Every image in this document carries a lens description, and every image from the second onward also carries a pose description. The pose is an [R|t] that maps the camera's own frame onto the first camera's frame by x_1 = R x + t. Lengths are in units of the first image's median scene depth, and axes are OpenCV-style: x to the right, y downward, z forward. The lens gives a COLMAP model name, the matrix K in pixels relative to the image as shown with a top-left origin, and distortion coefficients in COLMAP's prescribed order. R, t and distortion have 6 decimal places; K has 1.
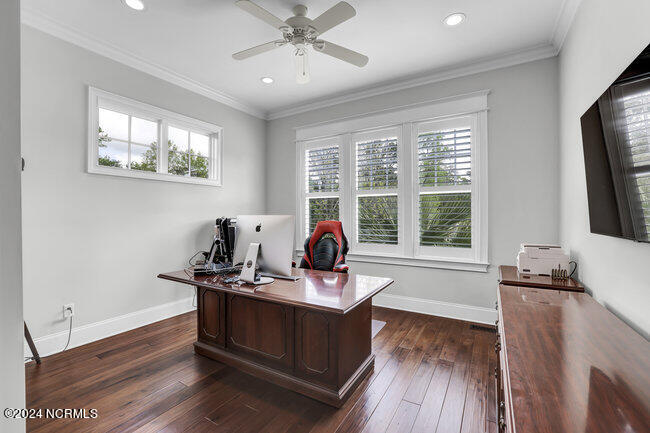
lens RADIAL K [[287.0, 0, 324.8], [0, 287.0, 215.8], [0, 0, 1]] dist [-0.018728, 0.002051]
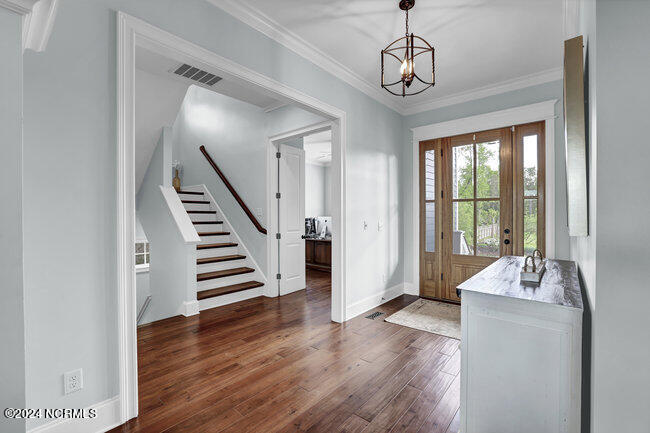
lens RADIAL K [[287.0, 0, 324.3], [0, 287.0, 217.1], [0, 0, 1]] dist [-0.018728, 0.002051]
pose [[0.985141, -0.006523, -0.171624, 0.249559], [0.007042, 0.999972, 0.002416, 0.000920], [0.171603, -0.003589, 0.985160, -1.847030]]
